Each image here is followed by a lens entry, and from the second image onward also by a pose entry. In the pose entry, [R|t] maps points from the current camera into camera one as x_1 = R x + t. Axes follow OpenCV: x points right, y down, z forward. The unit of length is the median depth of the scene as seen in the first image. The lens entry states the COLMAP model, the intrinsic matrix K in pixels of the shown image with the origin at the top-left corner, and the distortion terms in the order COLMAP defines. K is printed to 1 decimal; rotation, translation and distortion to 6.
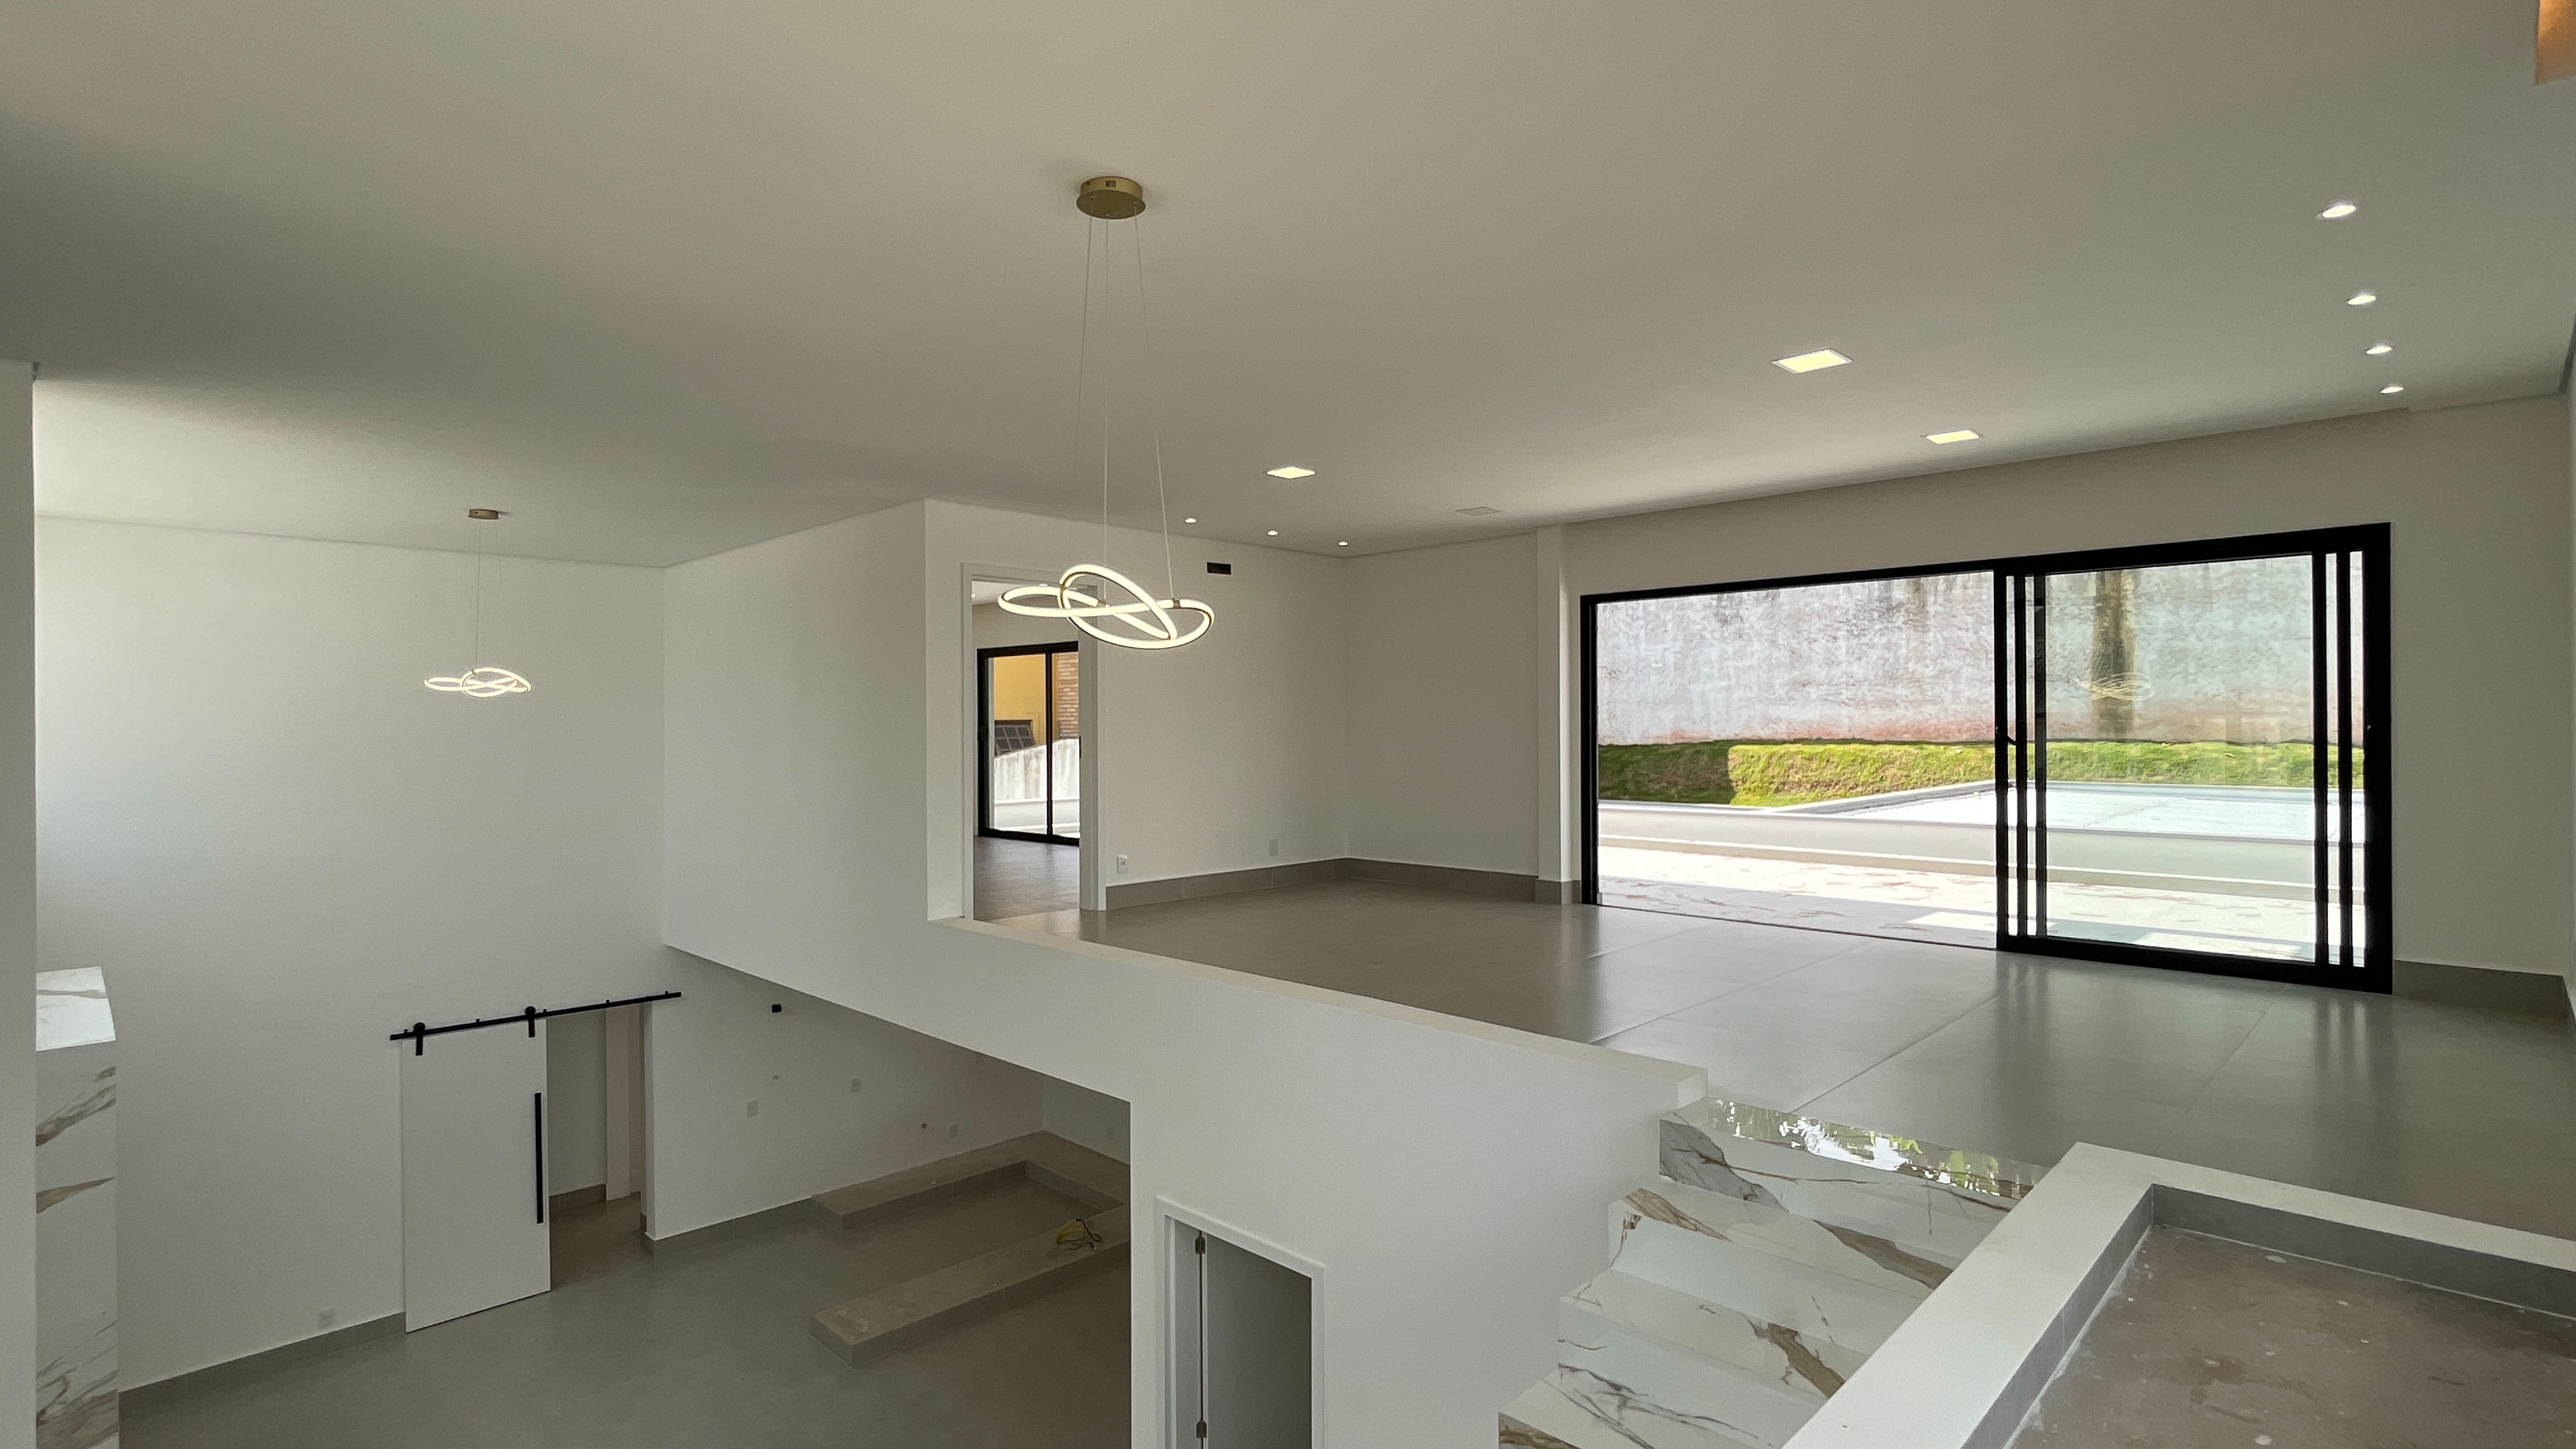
lens RADIAL K [[1217.9, 0, 1275.4], [0, 1217.9, 721.2], [0, 0, 1]] dist [-0.005600, -0.000825]
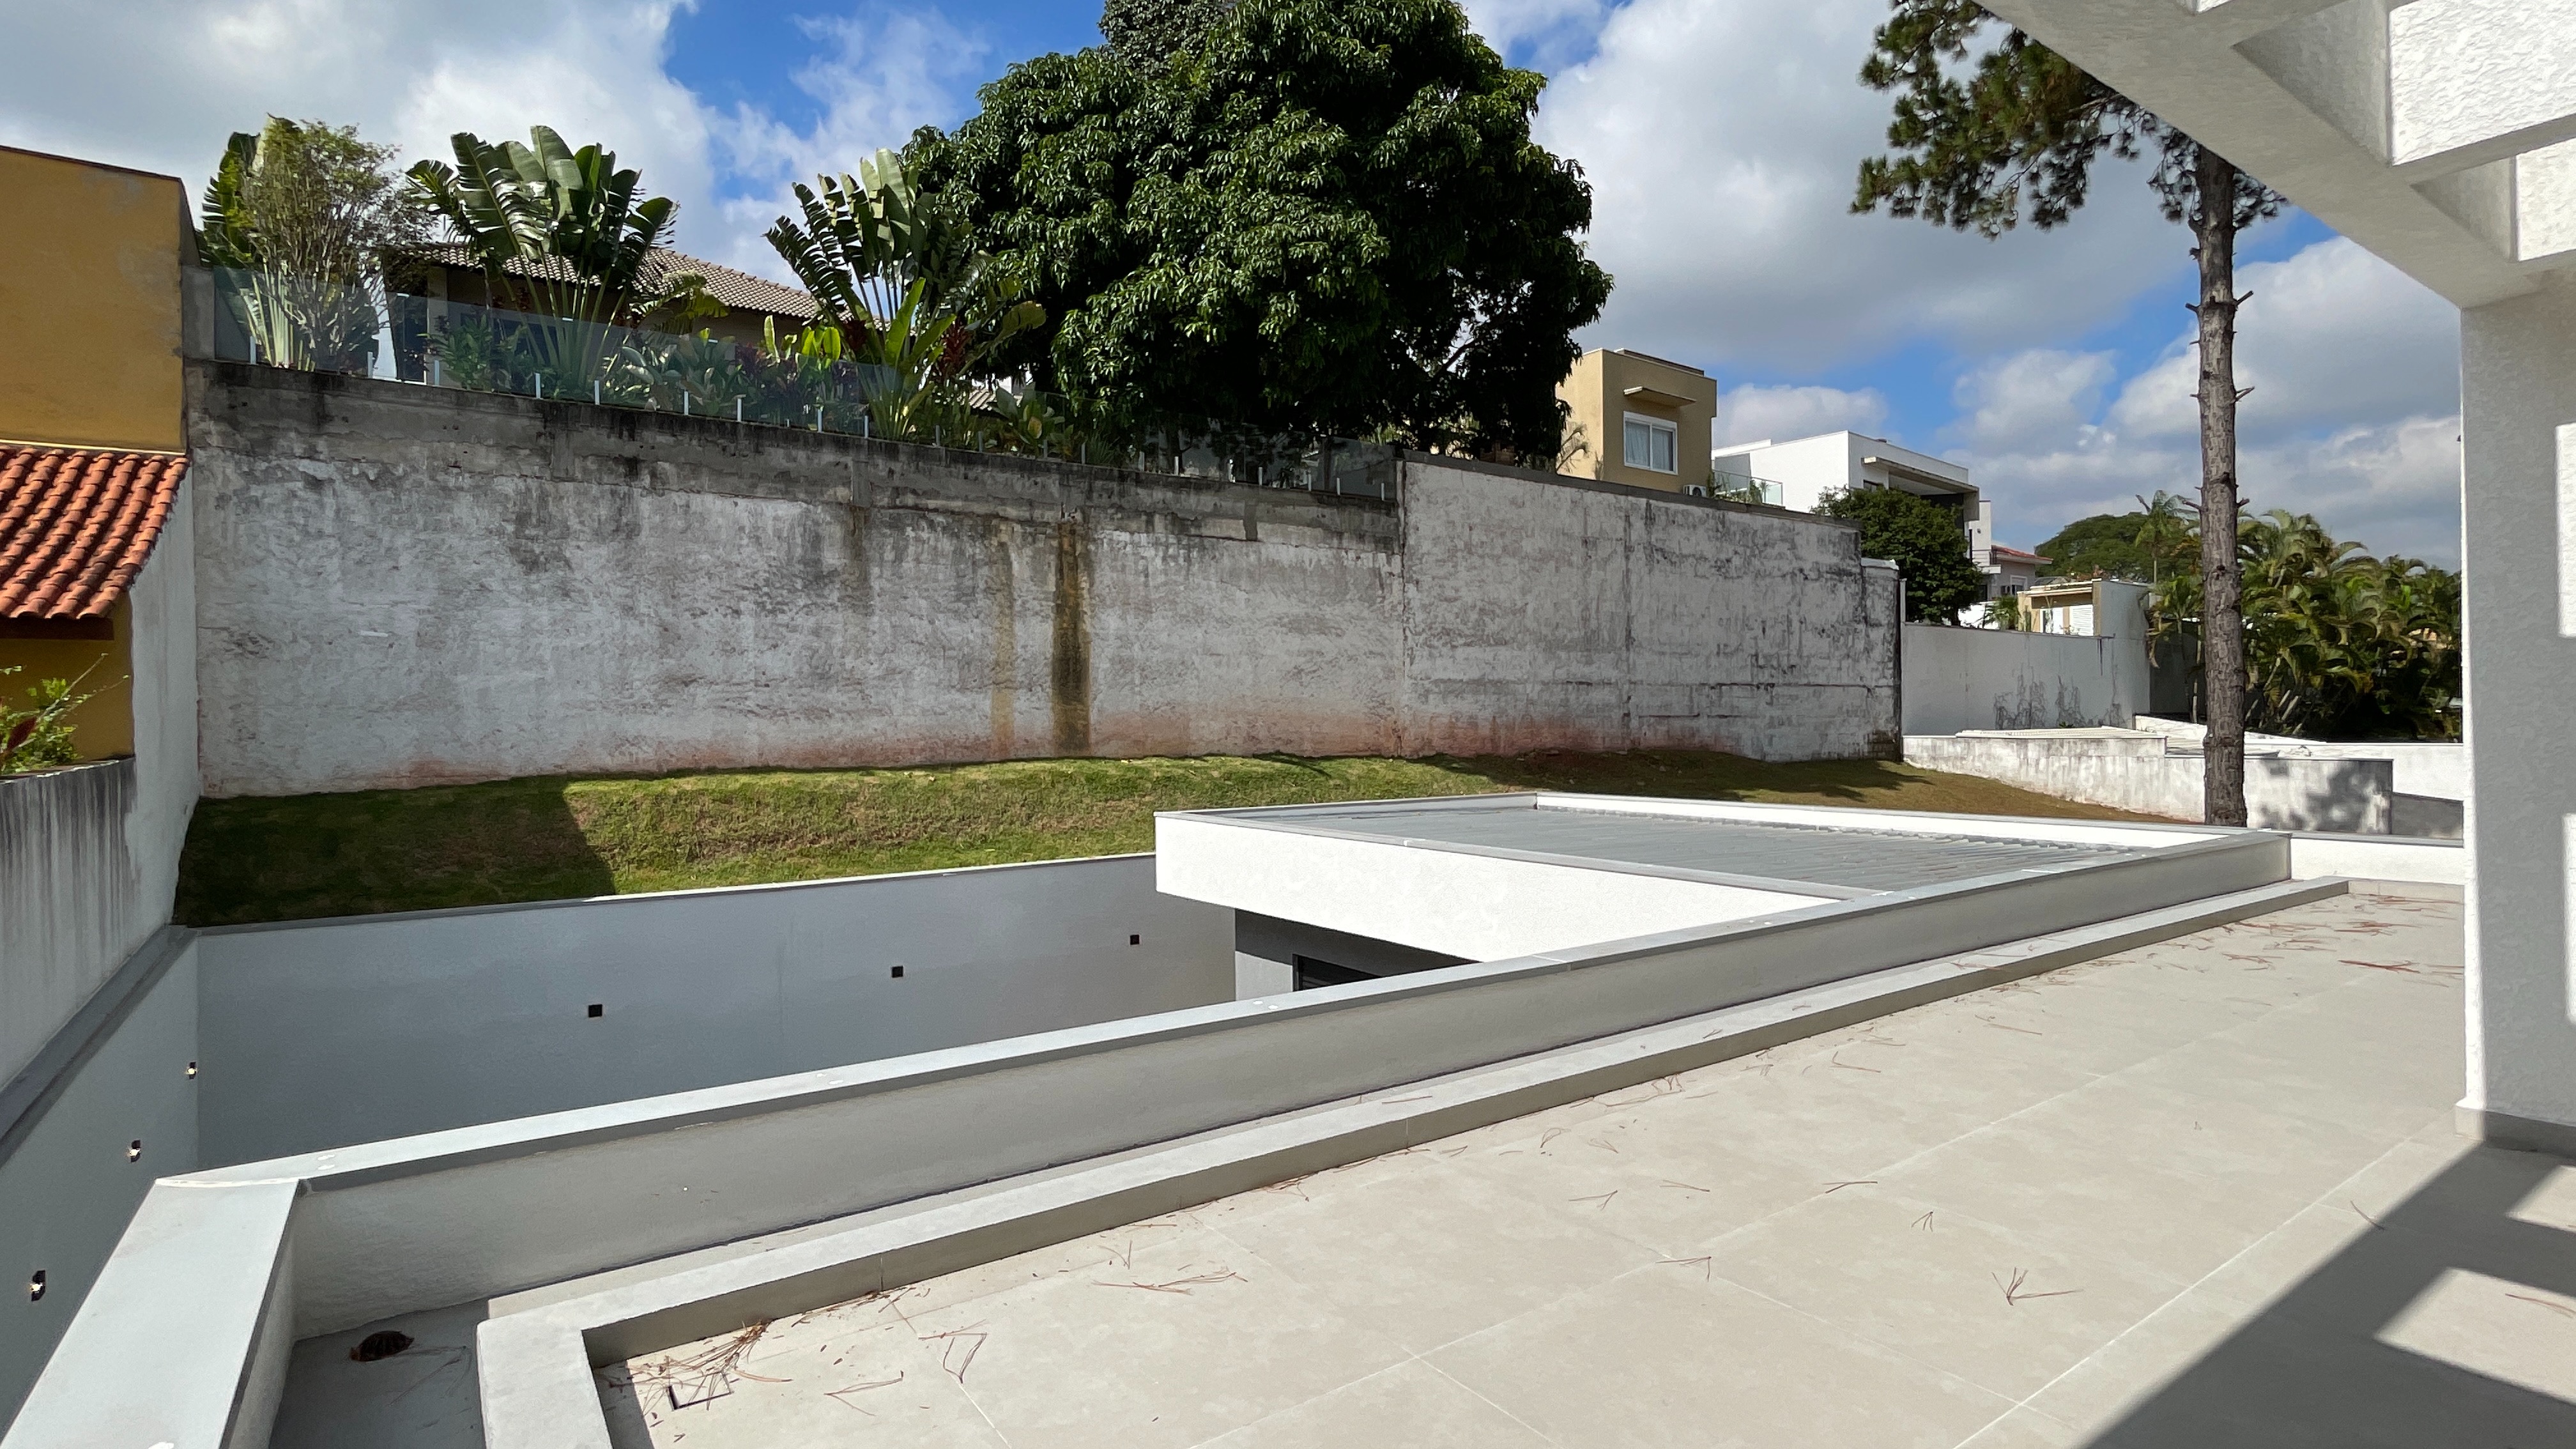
lens RADIAL K [[1217.9, 0, 1277.9], [0, 1217.9, 728.2], [0, 0, 1]] dist [-0.005600, -0.000825]
pose [[0.180348, 0.000182, 0.983603, -0.131022], [0.009610, 0.999952, -0.001947, -0.002667], [-0.983556, 0.009804, 0.180337, 0.638219]]
